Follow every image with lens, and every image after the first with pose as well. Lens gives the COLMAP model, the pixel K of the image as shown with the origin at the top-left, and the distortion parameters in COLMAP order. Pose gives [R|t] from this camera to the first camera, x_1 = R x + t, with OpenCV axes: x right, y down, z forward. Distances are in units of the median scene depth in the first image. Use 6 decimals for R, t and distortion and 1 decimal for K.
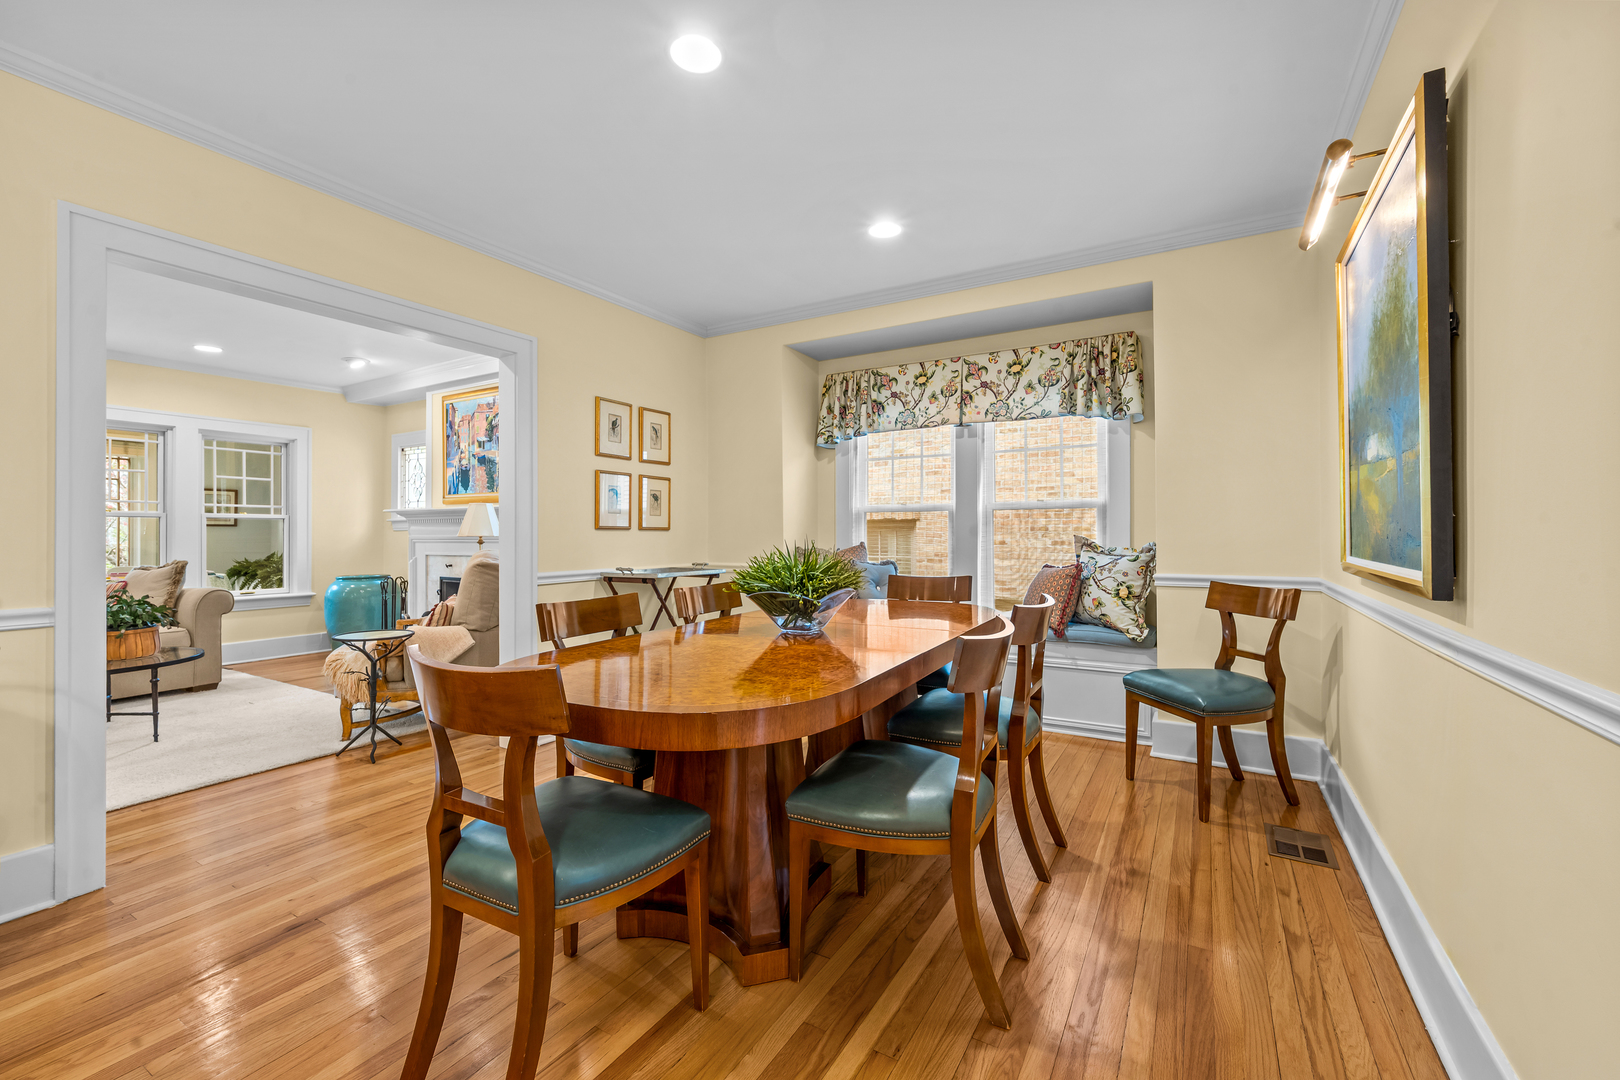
lens RADIAL K [[674.9, 0, 807.8], [0, 674.9, 529.3], [0, 0, 1]] dist [0.001844, 0.000124]
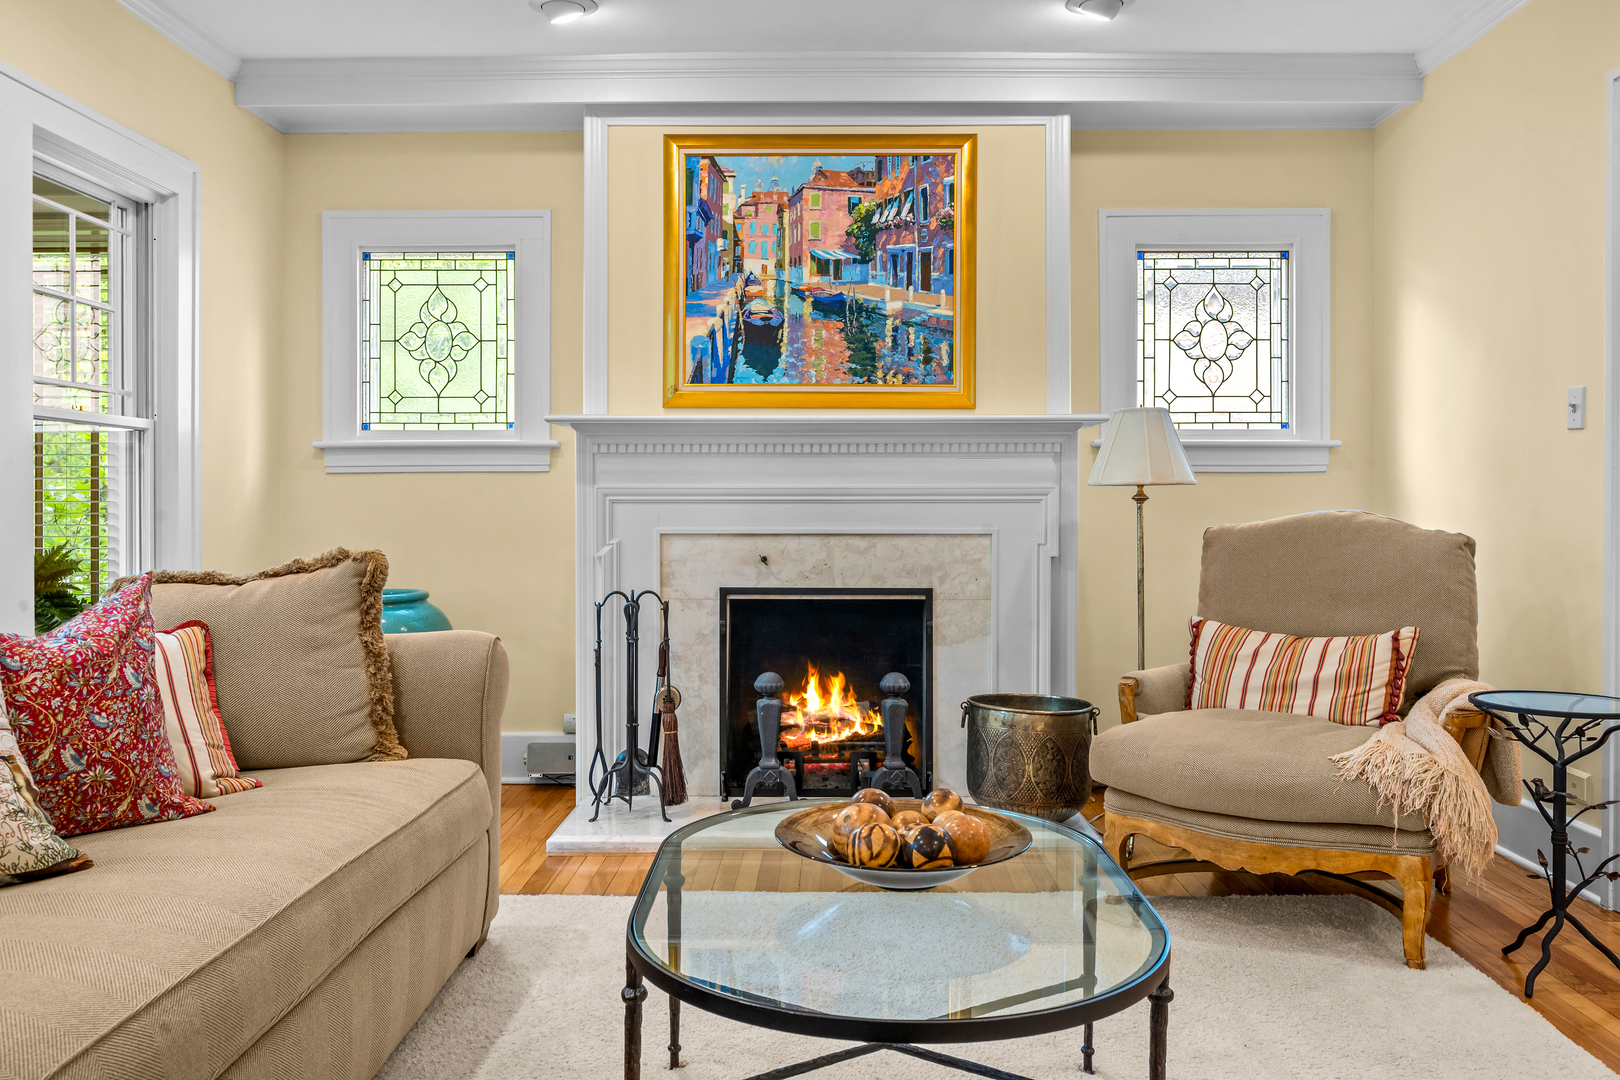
lens RADIAL K [[1258.1, 0, 824.2], [0, 1258.1, 517.8], [0, 0, 1]] dist [0.006053, -0.010523]
pose [[0.864397, -0.001655, 0.502806, -0.852878], [-0.006062, 0.999888, 0.013713, 0.017976], [-0.502773, -0.014901, 0.864290, 0.317379]]
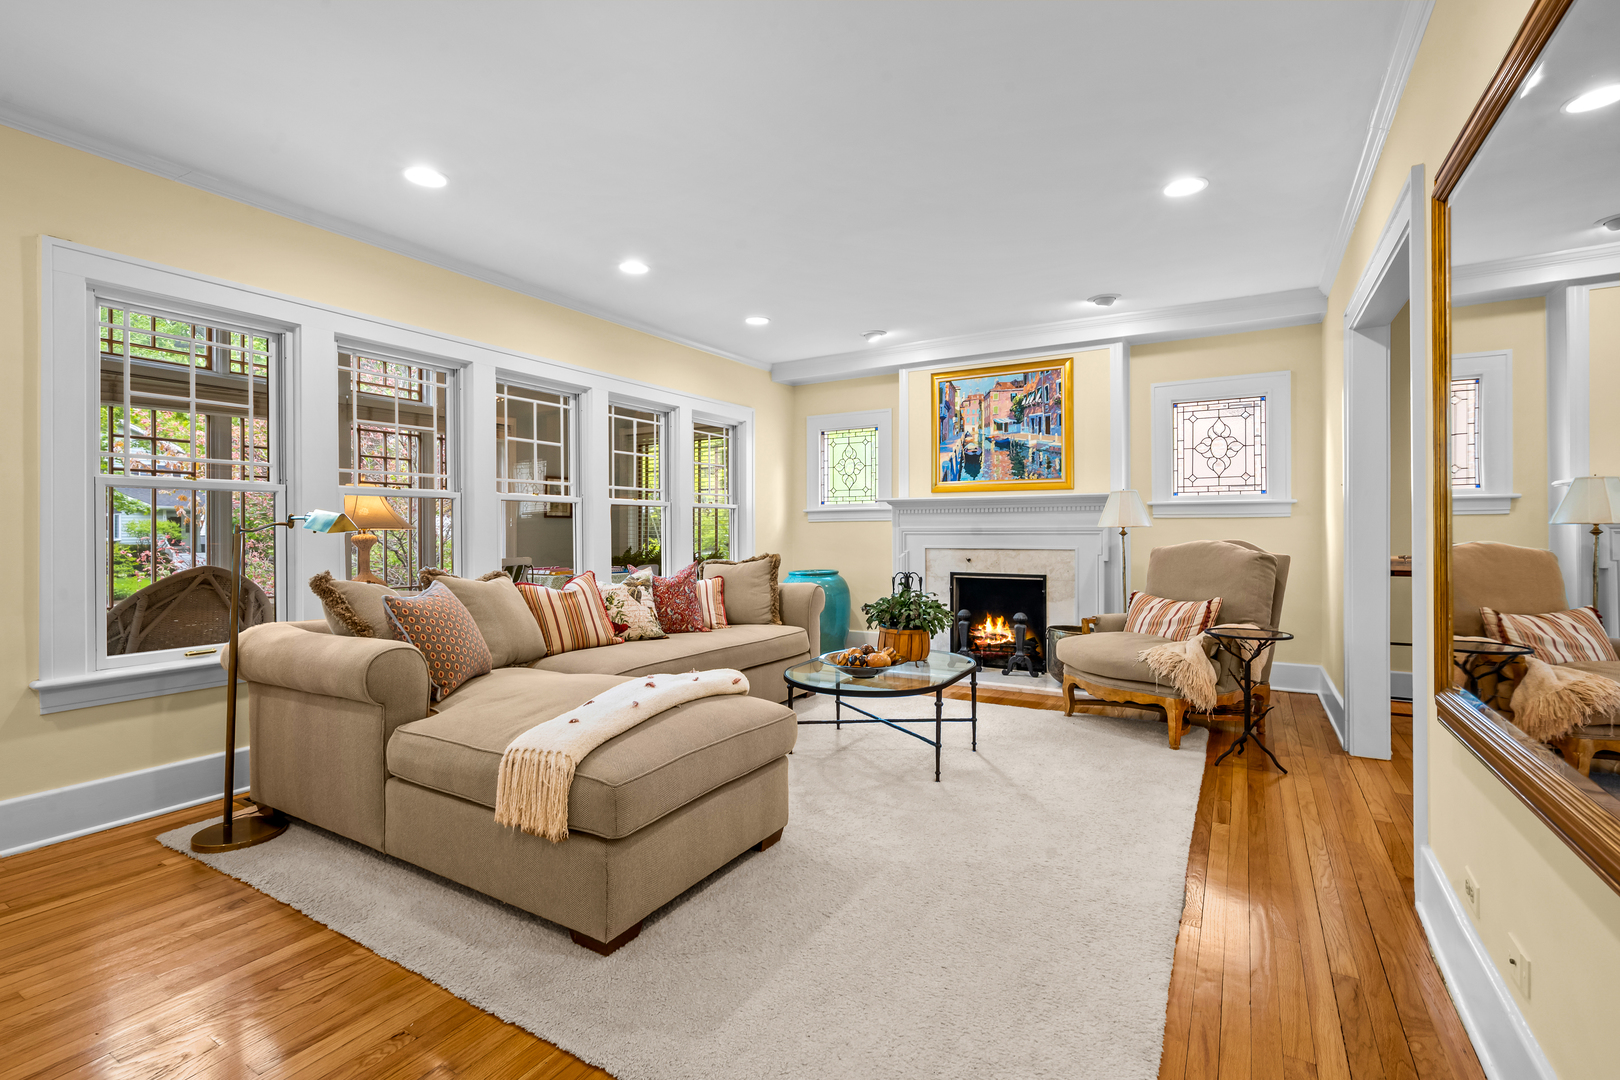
lens RADIAL K [[743.3, 0, 808.4], [0, 743.3, 533.3], [0, 0, 1]] dist [0.004517, 0.000142]
pose [[0.999989, -0.001364, 0.004595, -0.728295], [0.001308, 0.999925, 0.012198, 0.005330], [-0.004611, -0.012191, 0.999915, -0.001791]]
